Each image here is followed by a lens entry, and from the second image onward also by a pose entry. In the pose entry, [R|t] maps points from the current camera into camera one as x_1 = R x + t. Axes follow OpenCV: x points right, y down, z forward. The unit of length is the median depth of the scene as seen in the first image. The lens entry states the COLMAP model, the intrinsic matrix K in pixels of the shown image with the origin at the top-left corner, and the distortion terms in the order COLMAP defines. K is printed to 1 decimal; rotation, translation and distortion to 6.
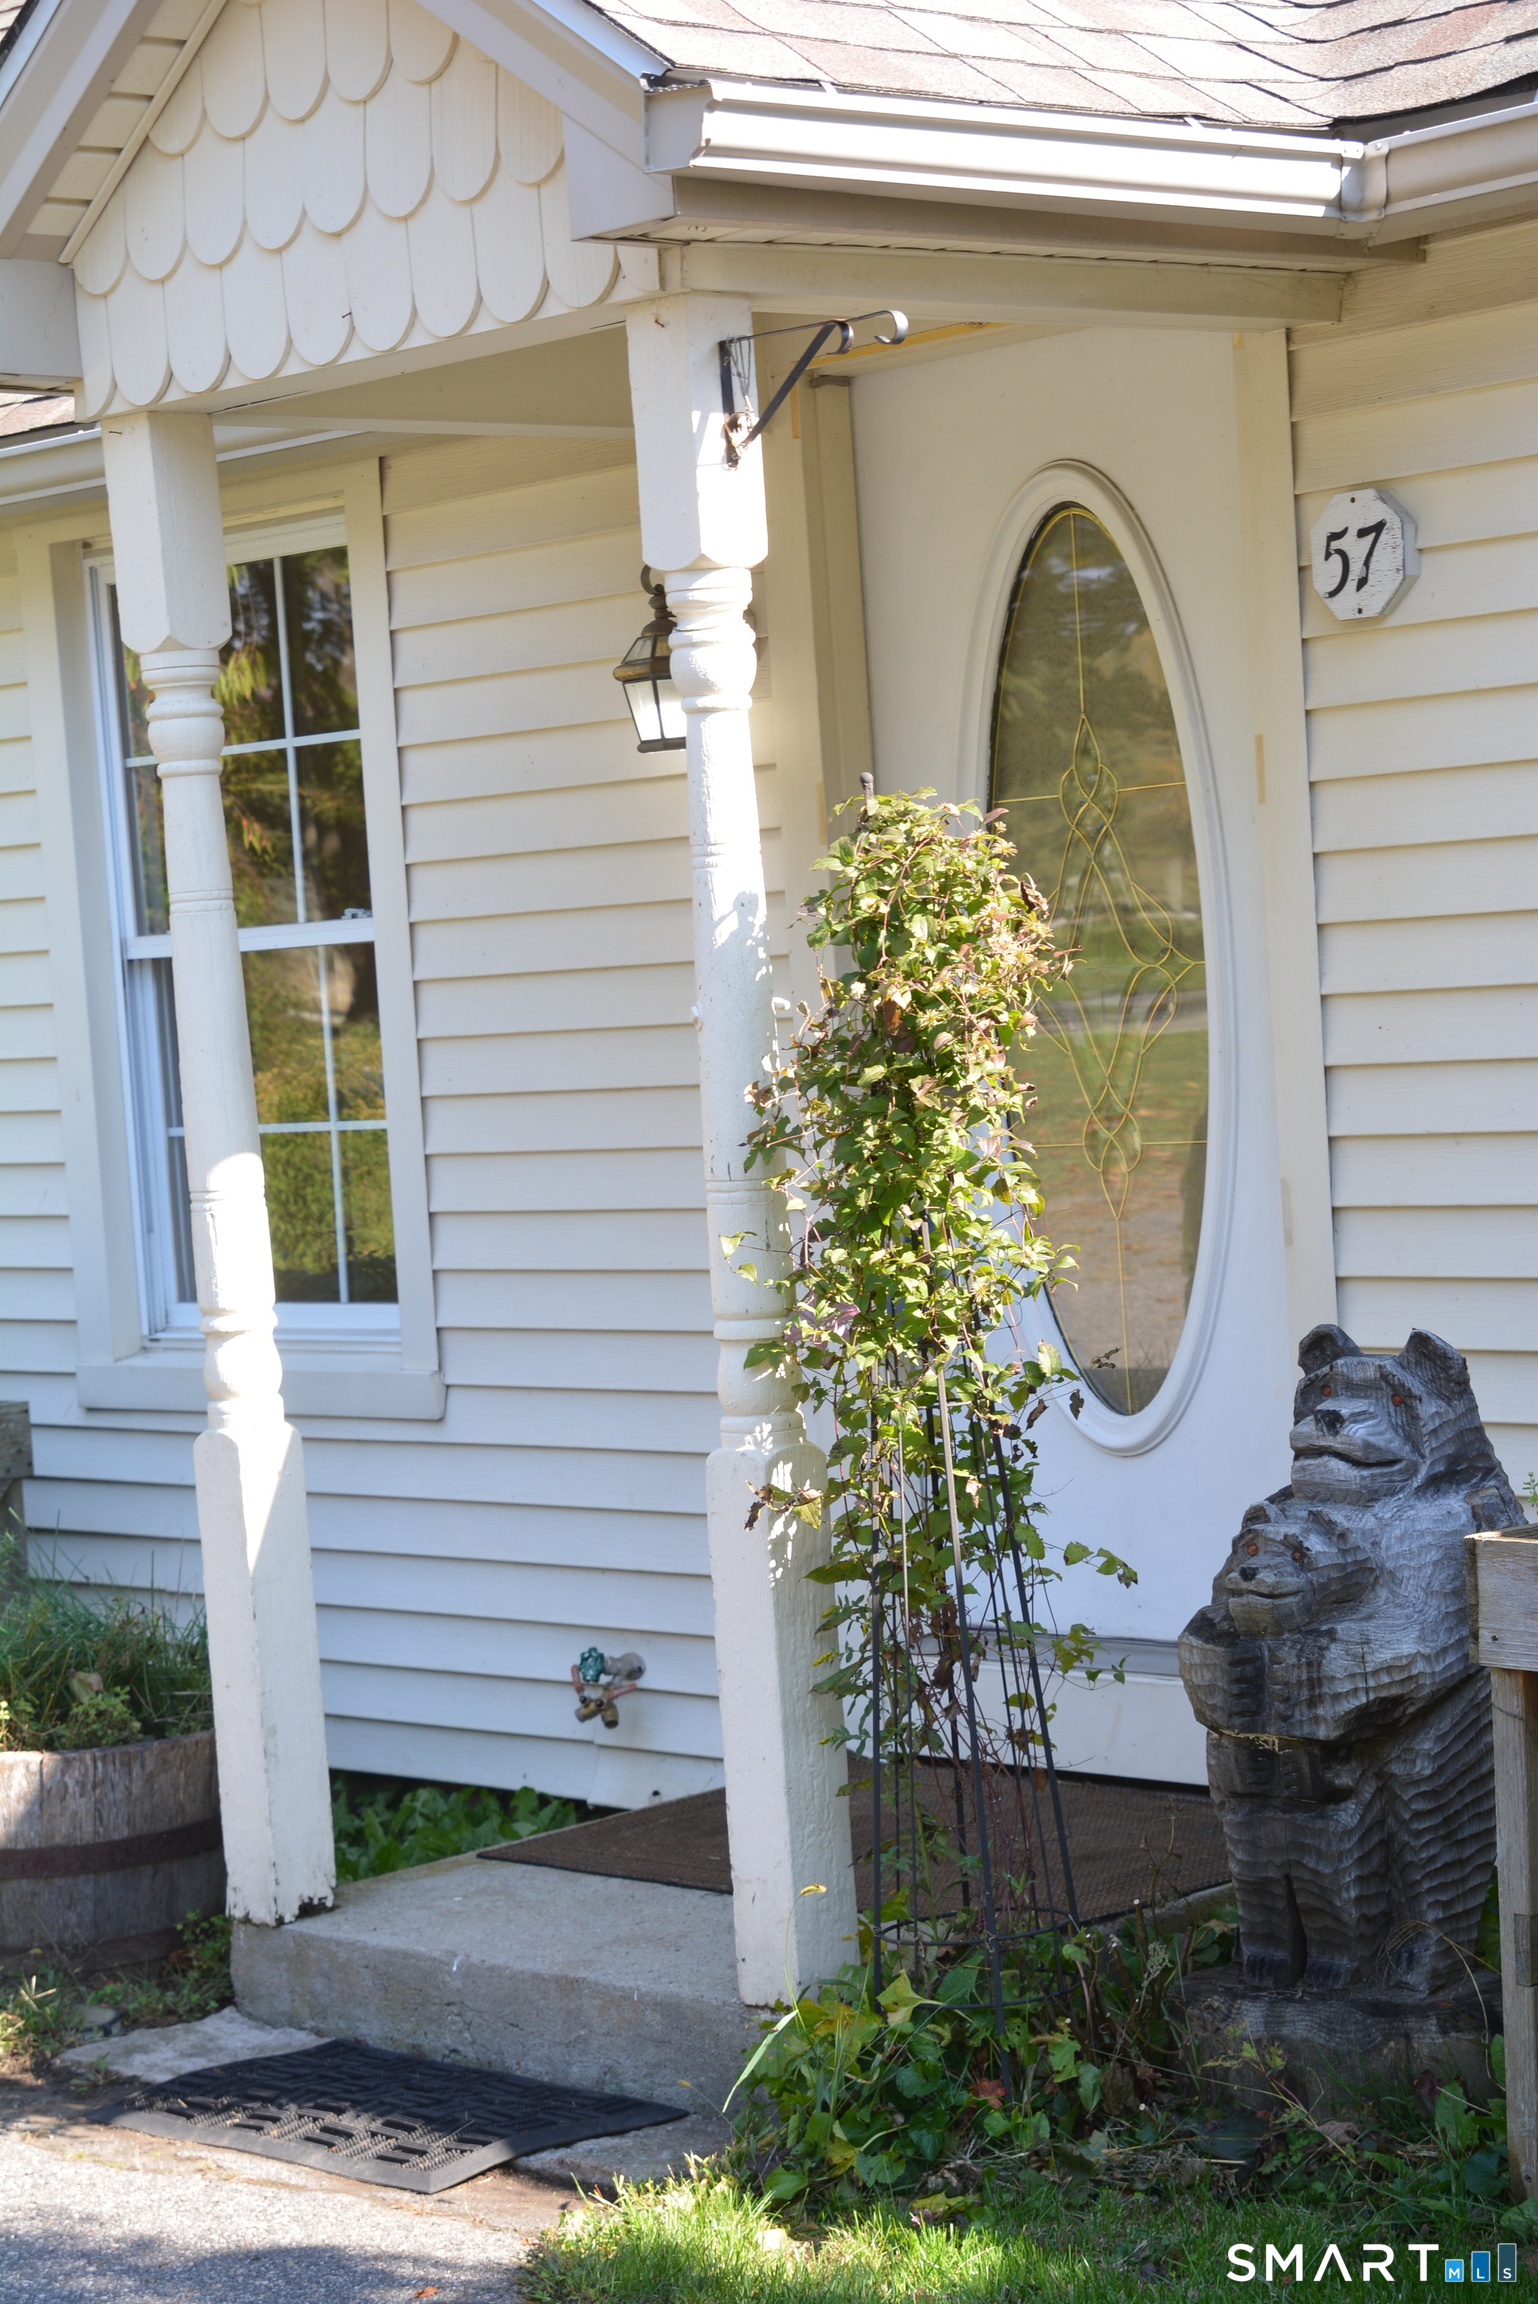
lens RADIAL K [[4785.5, 0, 768.8], [0, 4785.5, 1153.8], [0, 0, 1]] dist [0.193781, 0.000000]
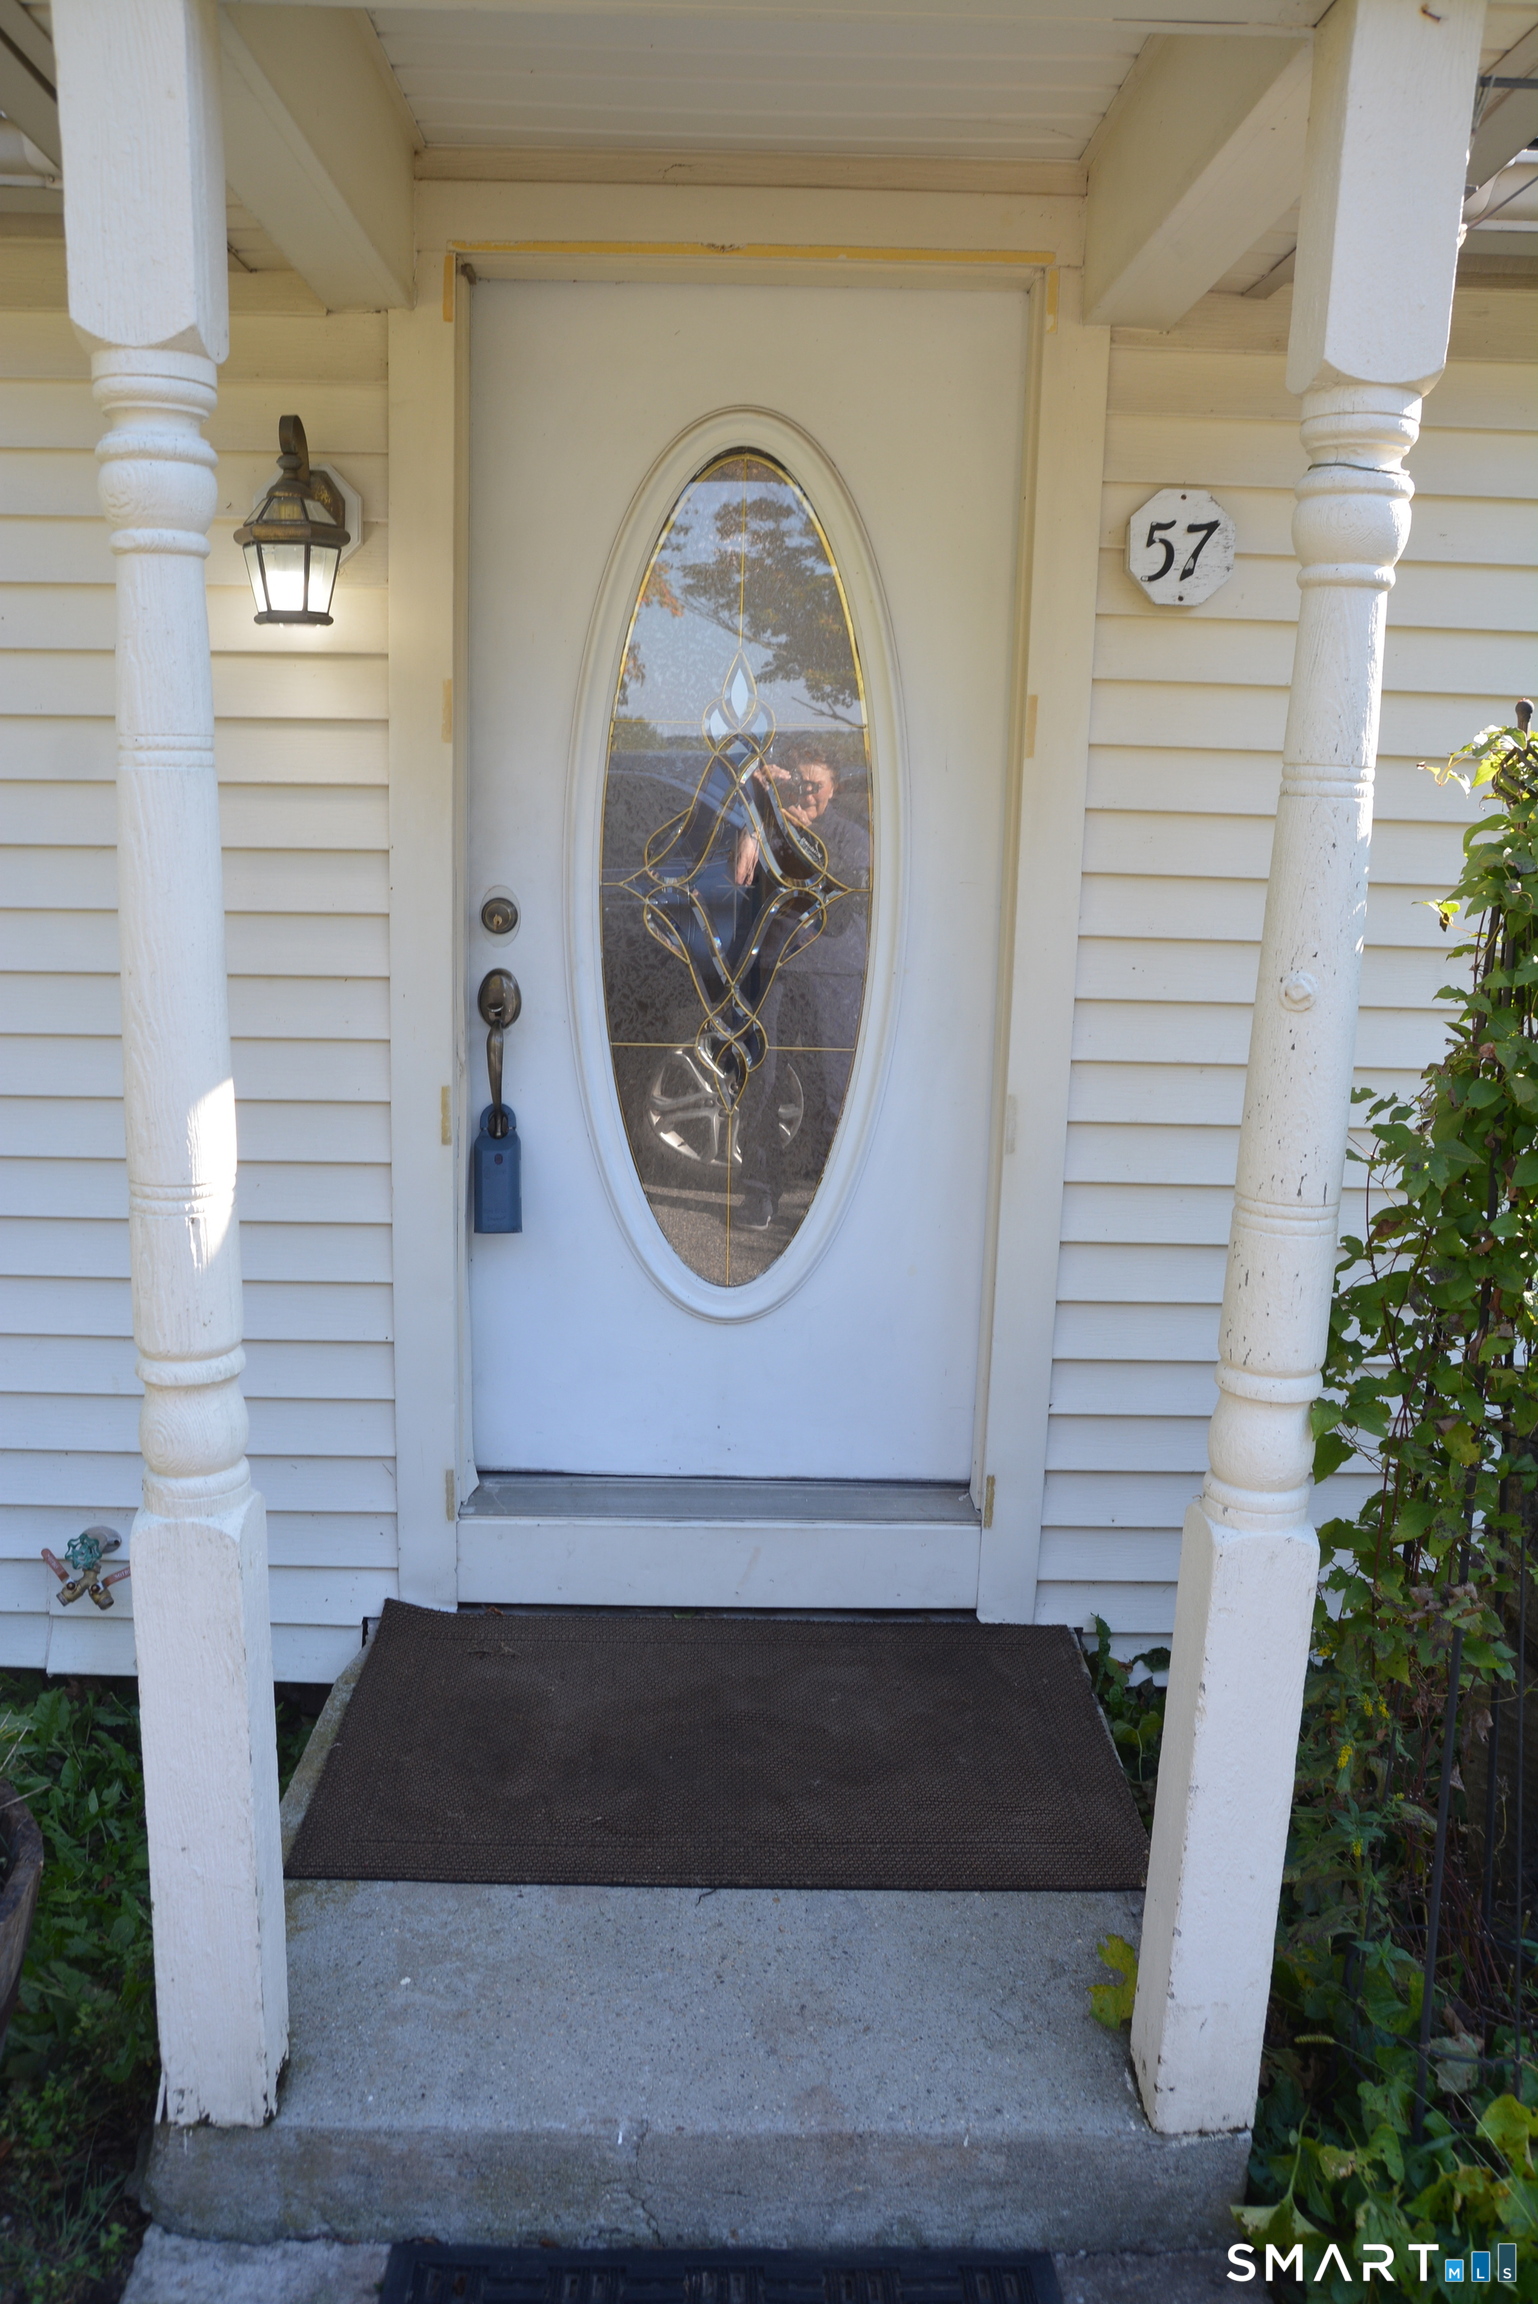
lens RADIAL K [[1793.6, 0, 772.7], [0, 1793.6, 1113.0], [0, 0, 1]] dist [-0.045363, 0.012452]
pose [[0.663678, -0.045626, 0.746626, -0.254265], [-0.040128, 0.994529, 0.096445, -0.029922], [-0.746941, -0.093970, 0.658216, 0.784007]]
